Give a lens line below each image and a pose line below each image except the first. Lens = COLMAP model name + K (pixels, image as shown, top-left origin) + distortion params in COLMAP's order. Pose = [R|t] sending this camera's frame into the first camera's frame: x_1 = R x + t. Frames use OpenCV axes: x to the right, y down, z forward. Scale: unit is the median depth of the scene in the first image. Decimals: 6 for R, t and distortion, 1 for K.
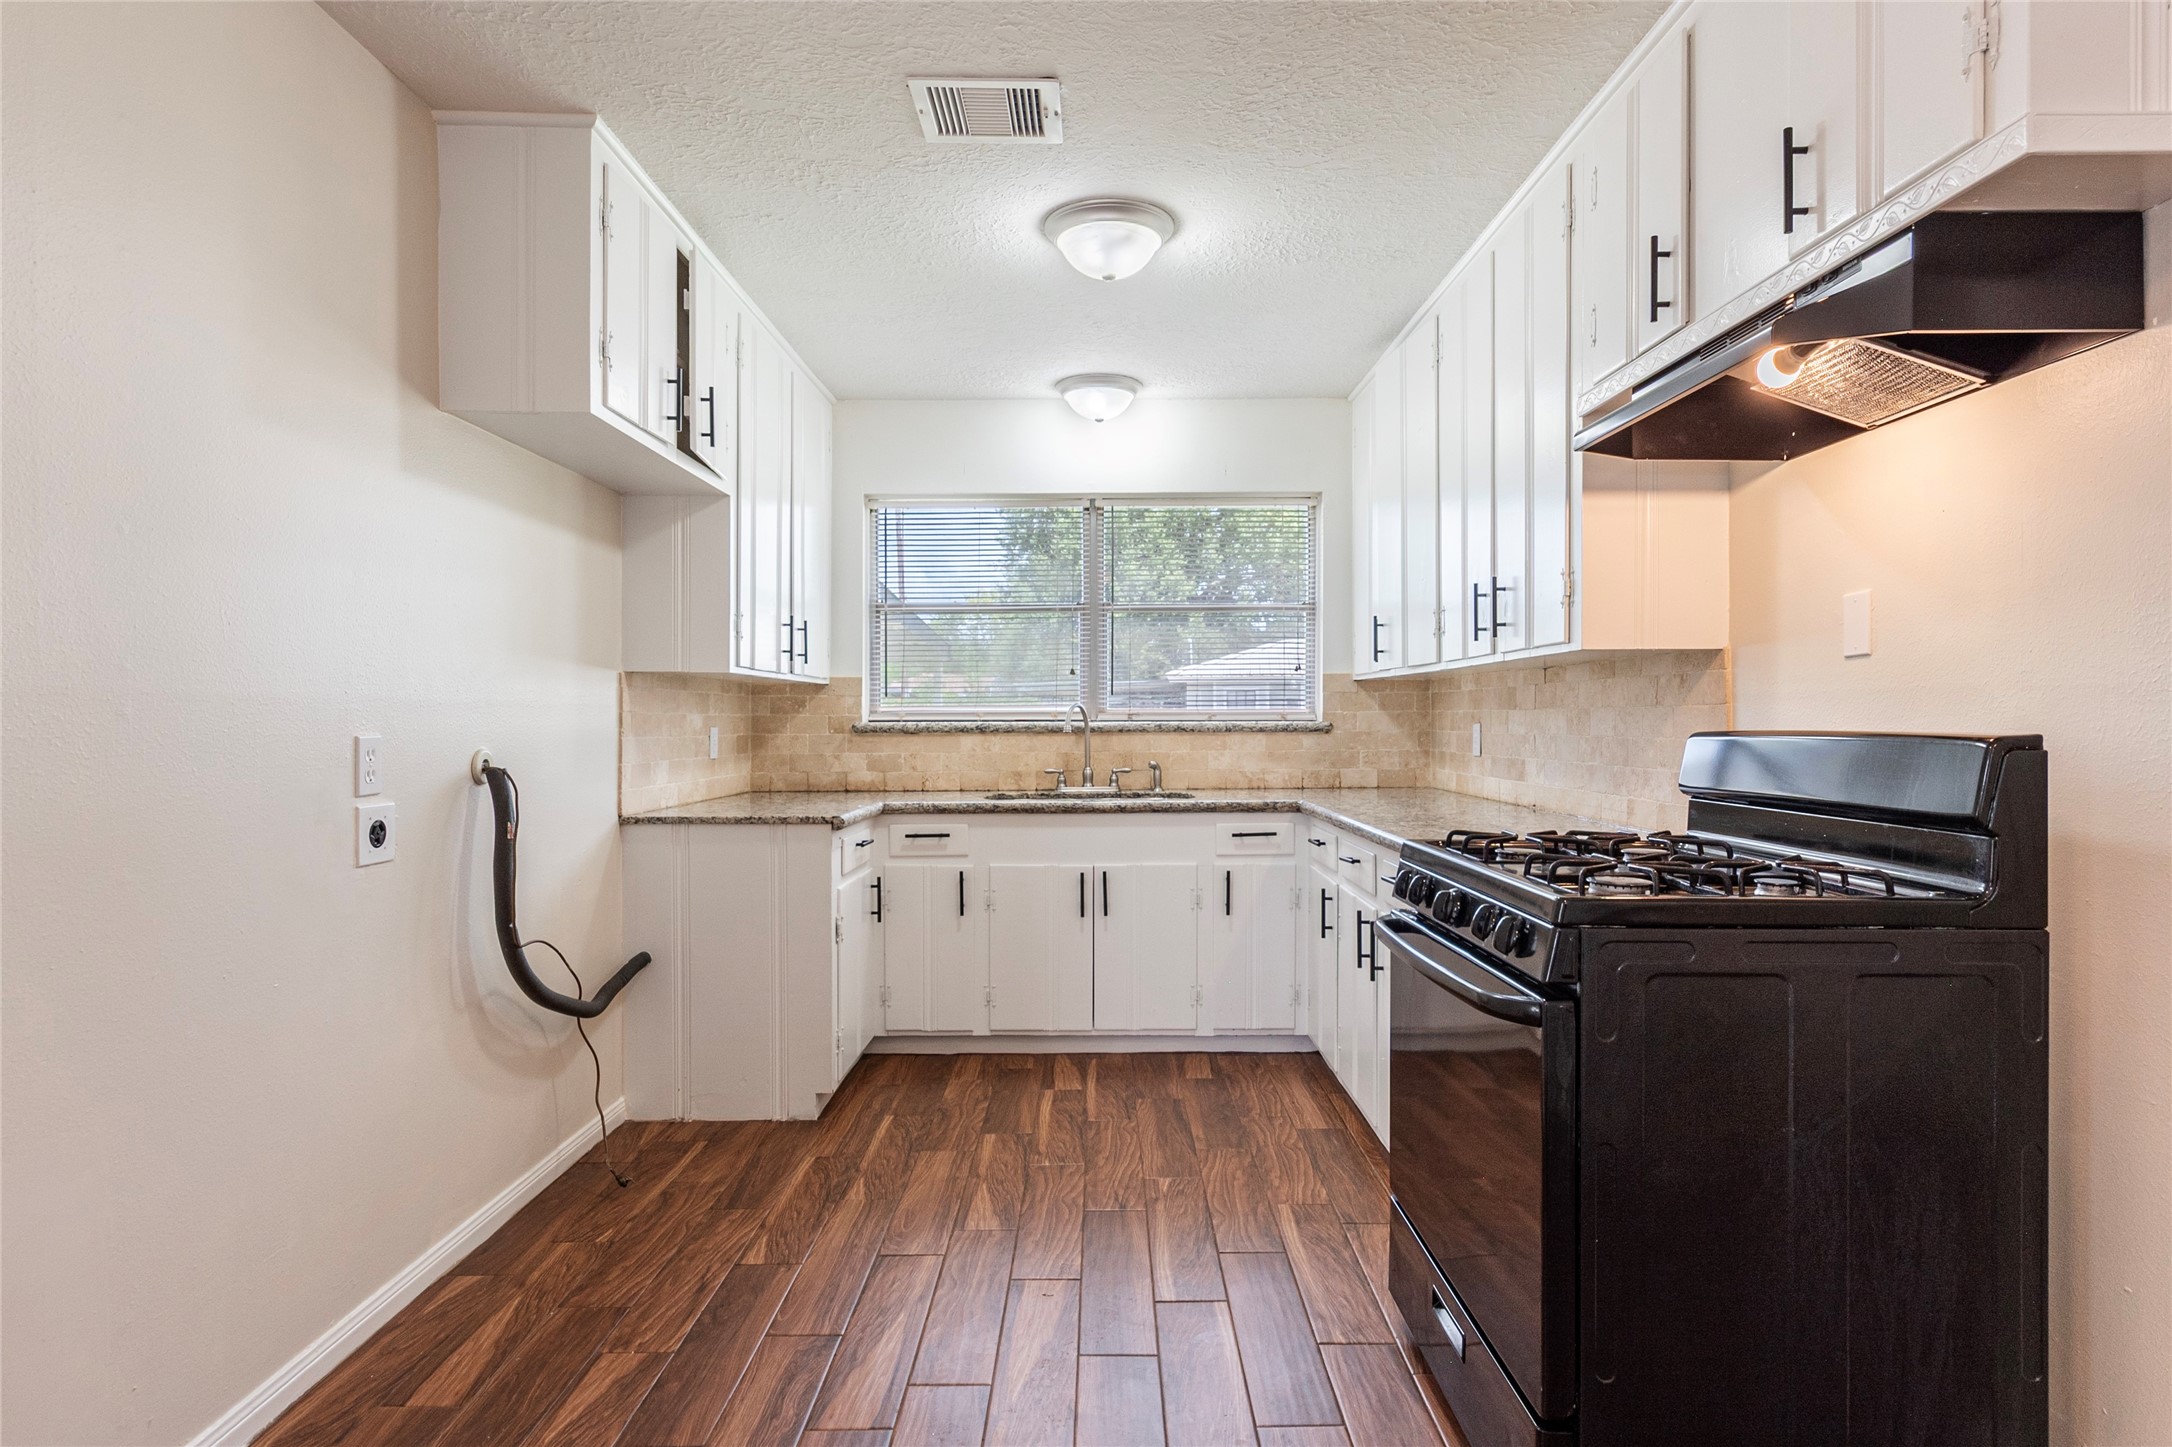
lens RADIAL K [[1151.4, 0, 1104.5], [0, 1151.4, 728.0], [0, 0, 1]] dist [0.003063, 0.000374]
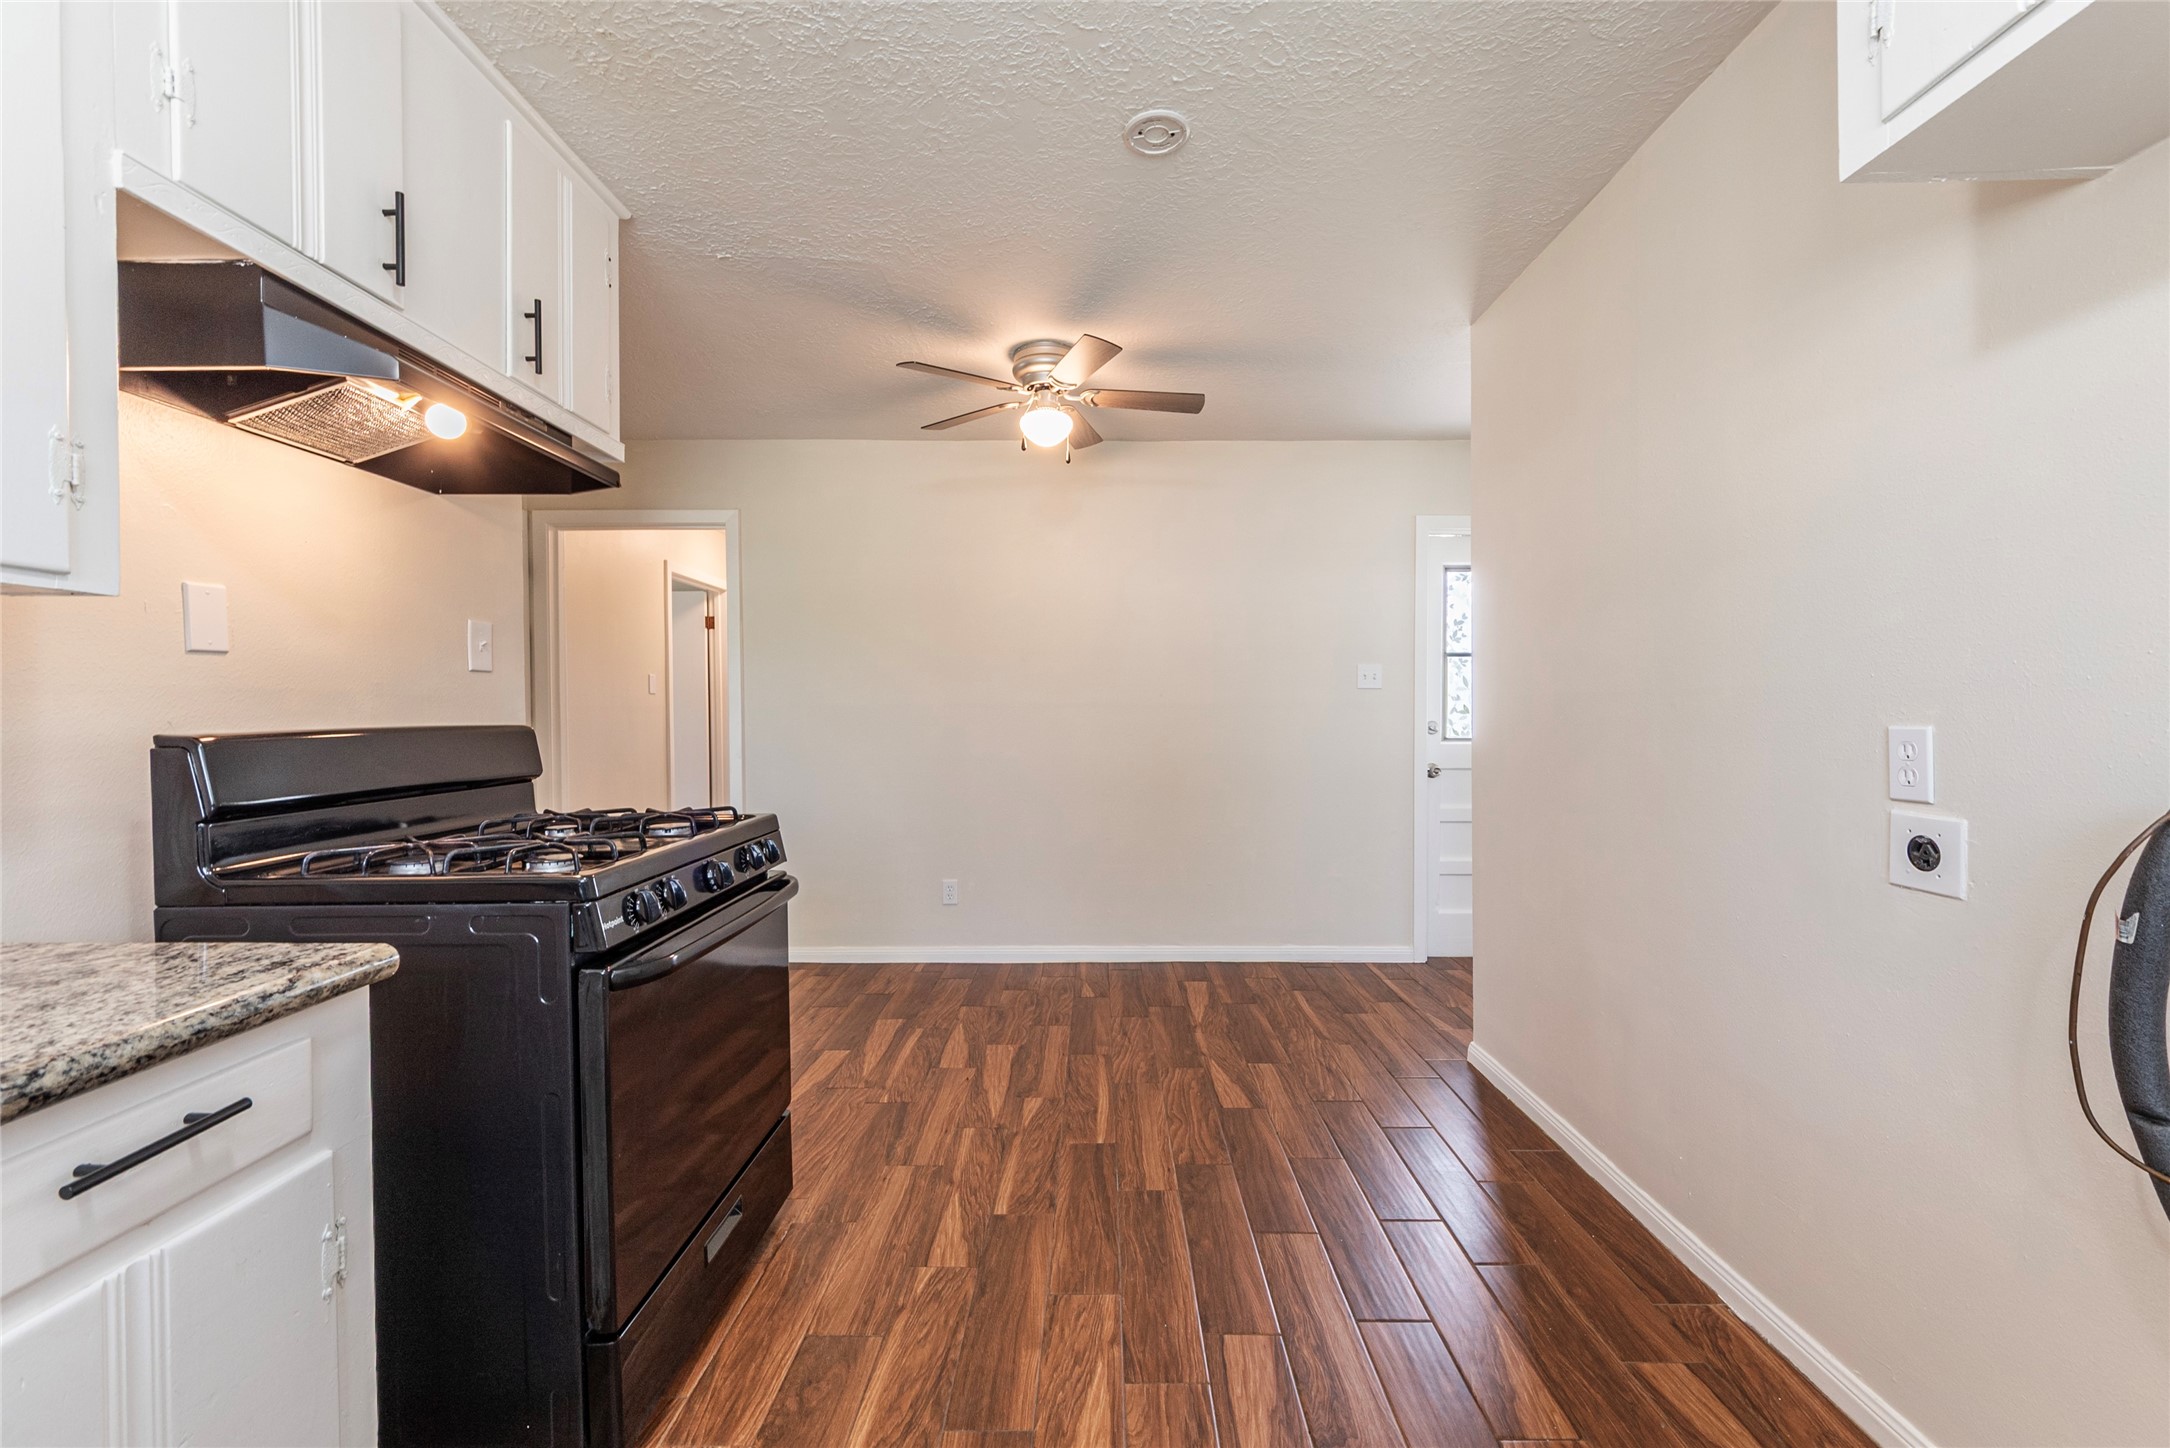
lens RADIAL K [[877.1, 0, 1093.3], [0, 877.1, 715.5], [0, 0, 1]] dist [-0.001321, -0.001591]
pose [[-0.999901, 0.011223, 0.008516, -0.048446], [0.011343, 0.999834, 0.014270, -0.010281], [-0.008354, 0.014365, -0.999862, 1.010335]]
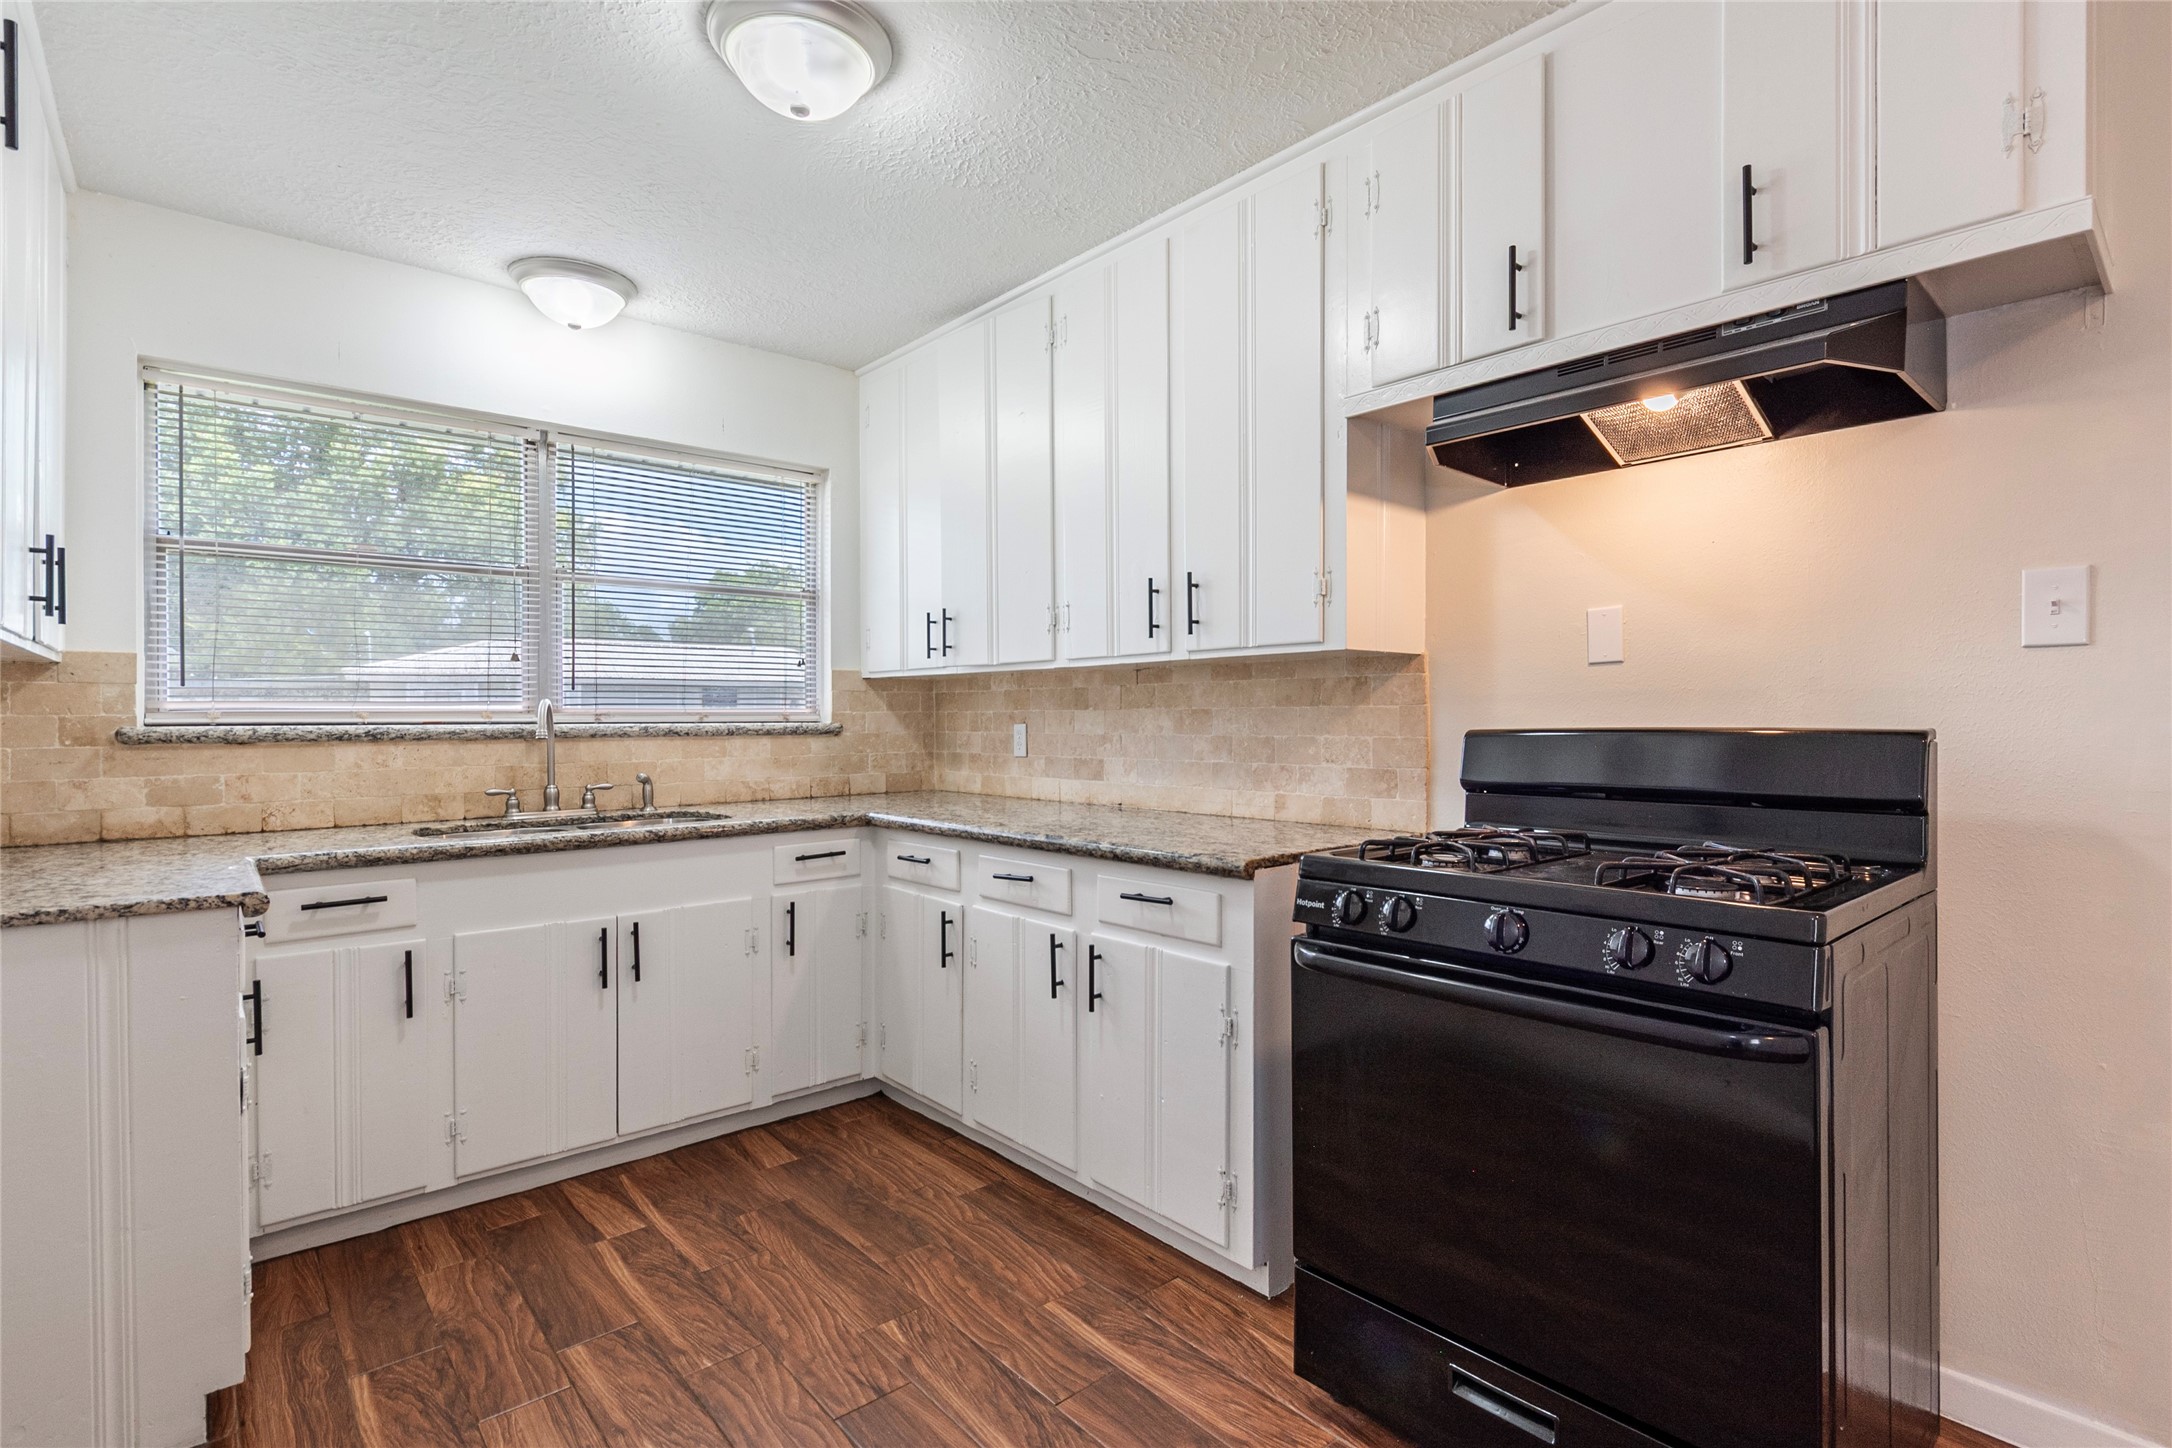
lens RADIAL K [[1026.4, 0, 1099.3], [0, 1026.4, 727.8], [0, 0, 1]] dist [0.005811, -0.007133]
pose [[0.753800, -0.007043, 0.657066, -0.236438], [0.007636, 0.999969, 0.001959, -0.002094], [-0.657060, 0.003541, 0.753830, 0.327571]]
